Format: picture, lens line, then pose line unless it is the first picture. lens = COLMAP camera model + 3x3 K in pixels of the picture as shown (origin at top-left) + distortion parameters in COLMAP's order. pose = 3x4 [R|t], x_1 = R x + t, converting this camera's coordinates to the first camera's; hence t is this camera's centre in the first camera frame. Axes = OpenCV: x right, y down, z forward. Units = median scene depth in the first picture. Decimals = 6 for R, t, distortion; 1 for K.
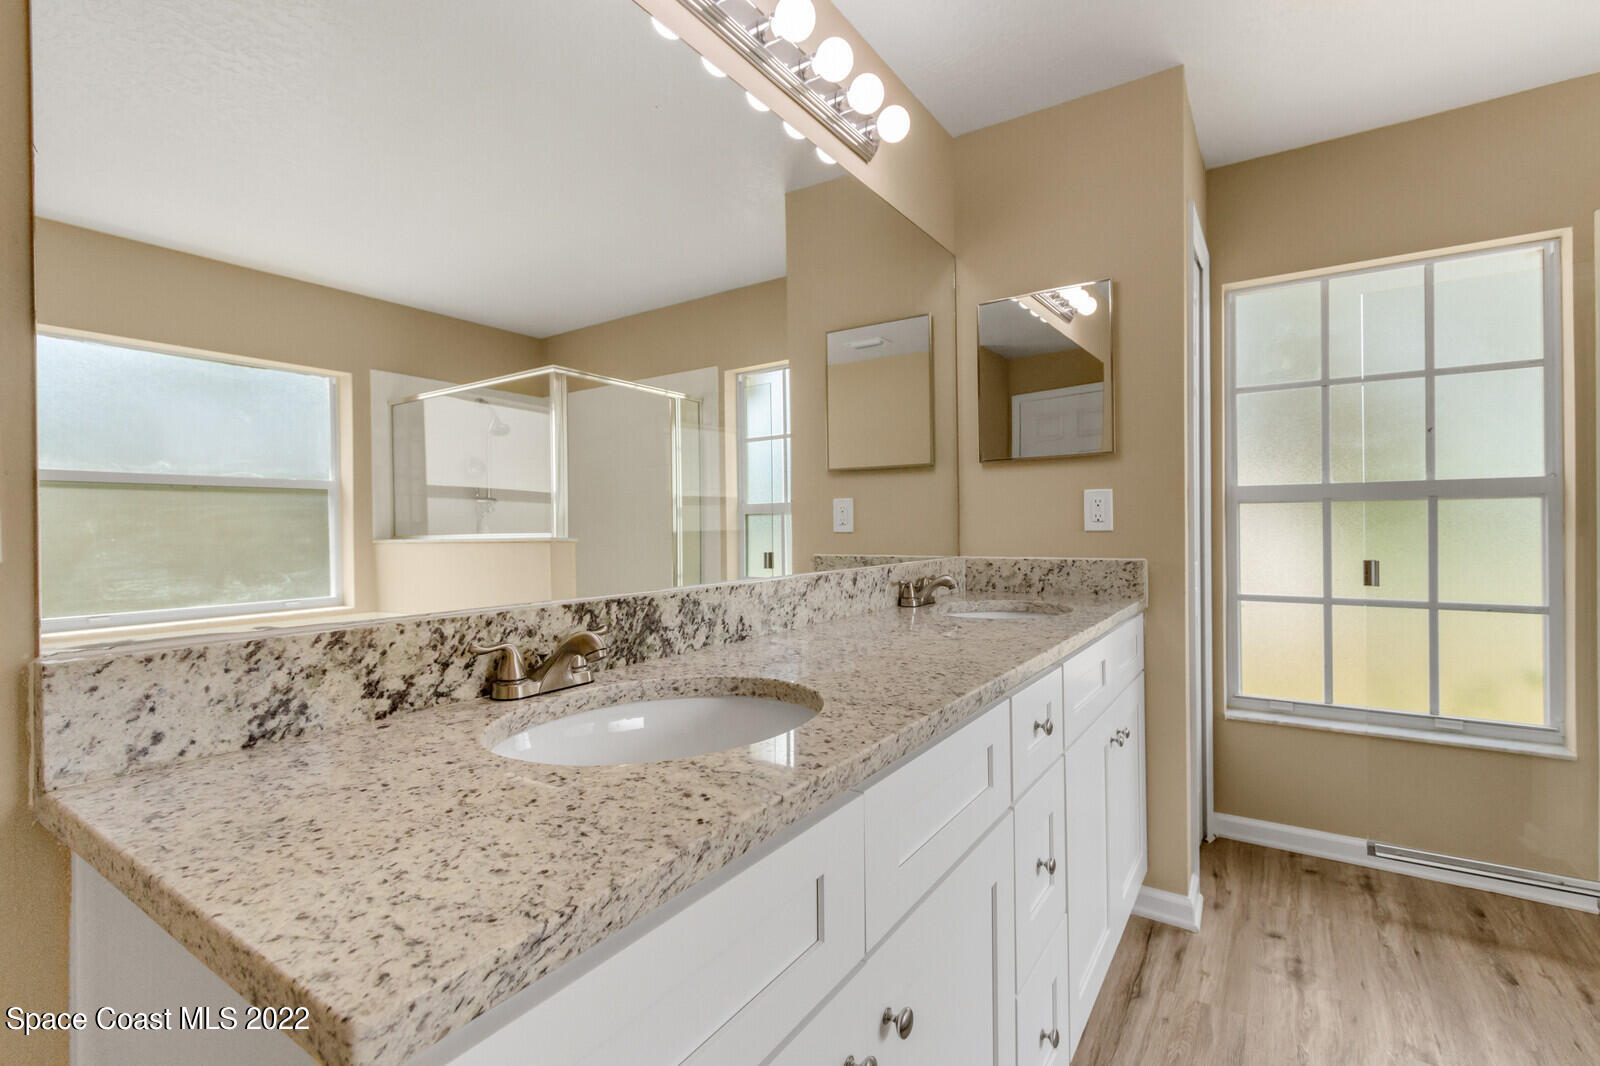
lens RADIAL K [[736.7, 0, 796.9], [0, 736.7, 525.7], [0, 0, 1]] dist [0.005460, -0.000313]
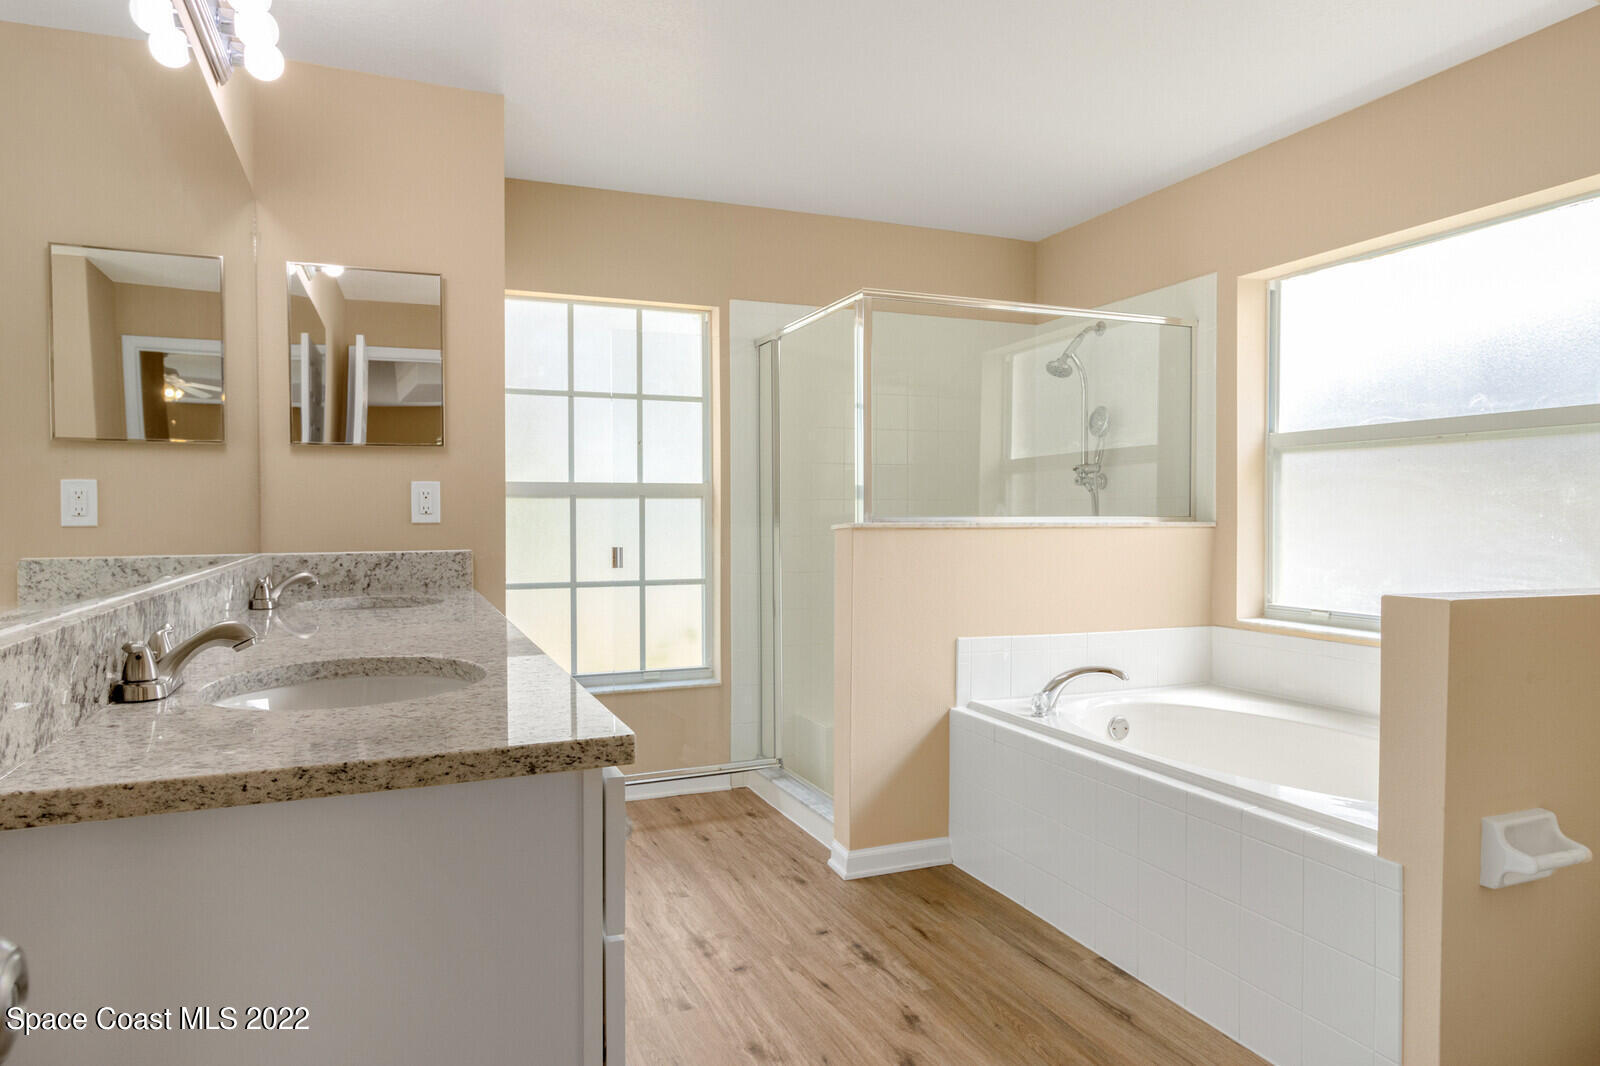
lens RADIAL K [[994.1, 0, 798.4], [0, 994.1, 532.6], [0, 0, 1]] dist [-0.002765, -0.000176]
pose [[0.547642, -0.007530, 0.836679, -0.437007], [-0.000275, 0.999958, 0.009180, 0.007300], [-0.836713, -0.005257, 0.547617, -0.155259]]
